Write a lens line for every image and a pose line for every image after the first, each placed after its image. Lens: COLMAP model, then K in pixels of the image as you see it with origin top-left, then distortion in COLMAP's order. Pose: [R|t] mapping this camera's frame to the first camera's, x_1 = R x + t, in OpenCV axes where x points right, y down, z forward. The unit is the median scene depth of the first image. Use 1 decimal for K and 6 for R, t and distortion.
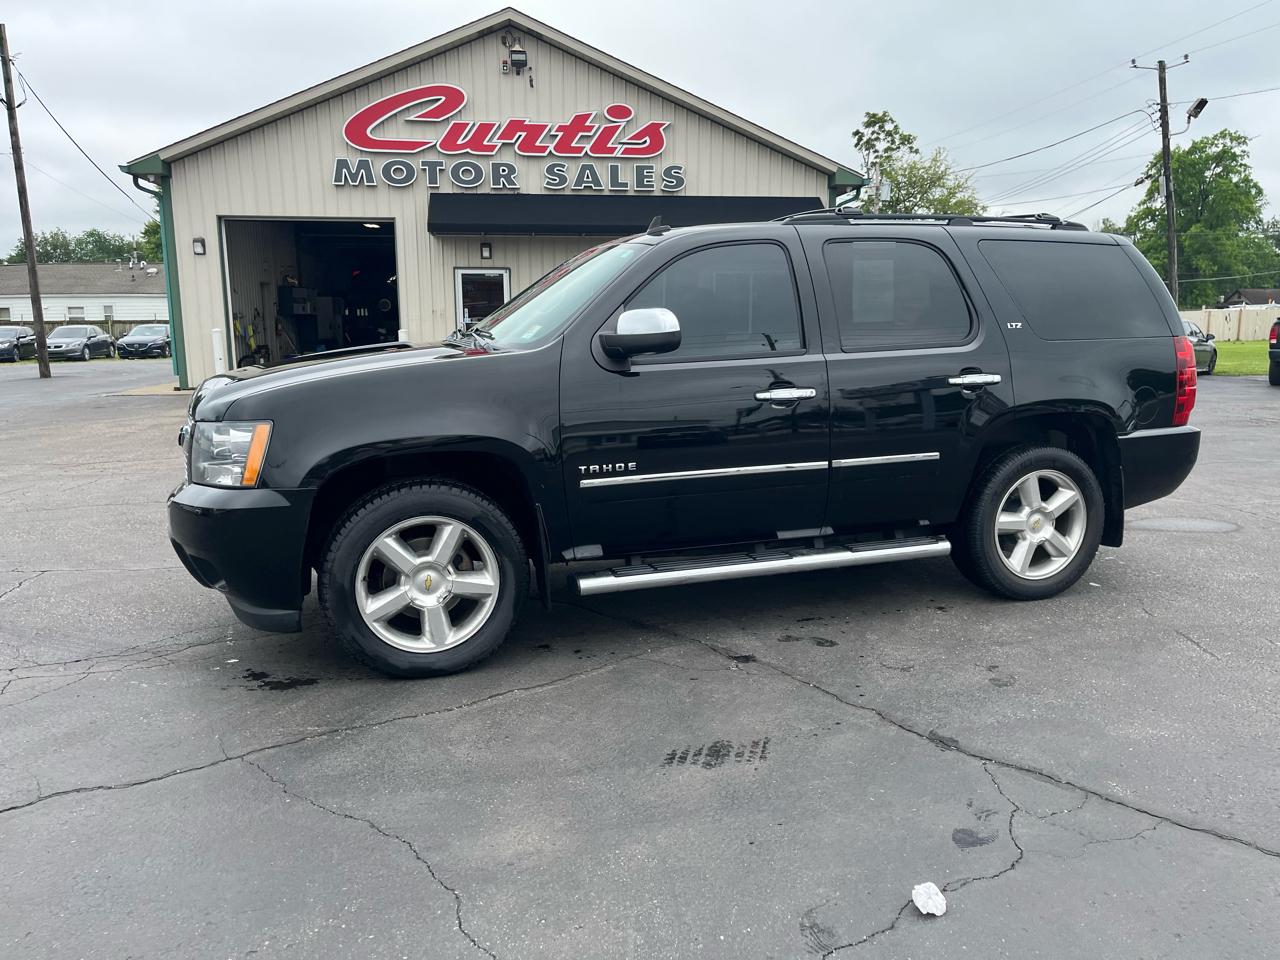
lens RADIAL K [[968.1, 0, 649.7], [0, 968.1, 487.1], [0, 0, 1]] dist [0.076759, -0.100644]
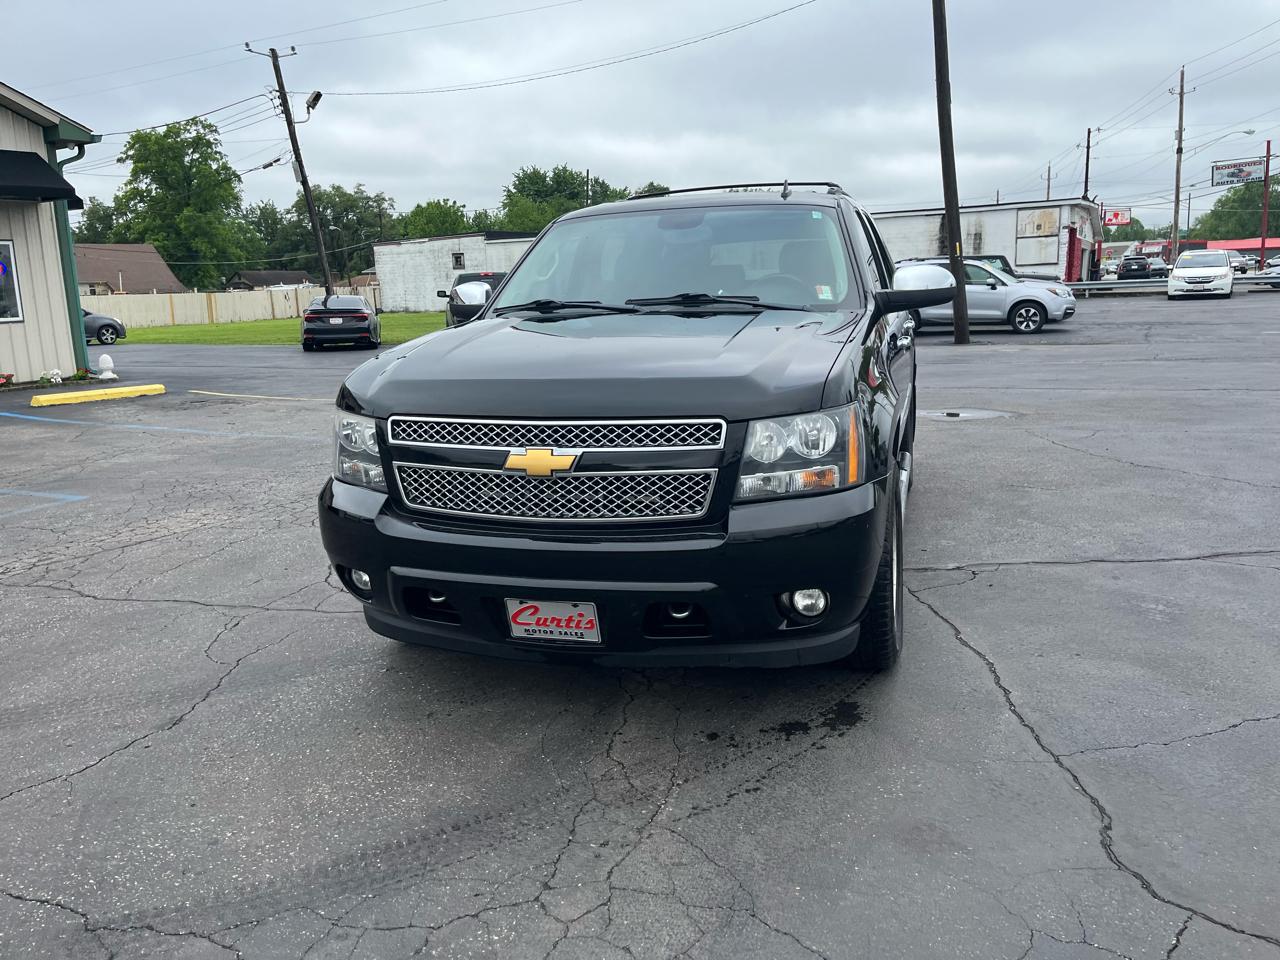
lens RADIAL K [[967.8, 0, 651.6], [0, 967.8, 480.2], [0, 0, 1]] dist [0.070493, -0.090270]
pose [[0.580868, -0.175709, 0.794808, -0.808665], [0.166938, 0.981385, 0.094953, -0.076724], [-0.796696, 0.077528, 0.599387, 0.453511]]
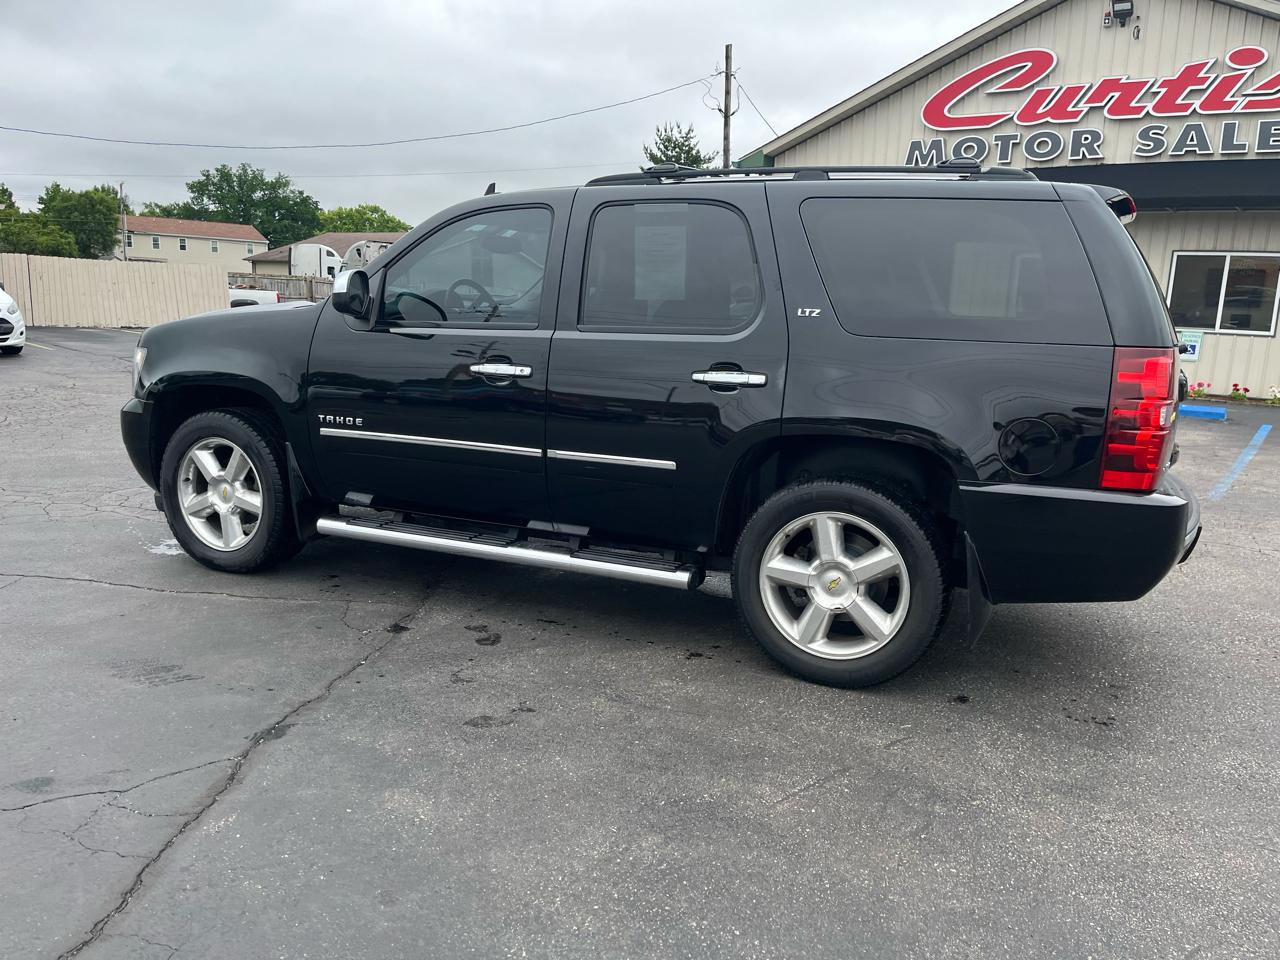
lens RADIAL K [[968.1, 0, 649.6], [0, 968.1, 488.8], [0, 0, 1]] dist [0.076759, -0.100644]
pose [[0.724345, 0.167643, -0.668745, 0.723266], [-0.158410, 0.984504, 0.075217, -0.061964], [0.670992, 0.051453, 0.739677, 0.336280]]
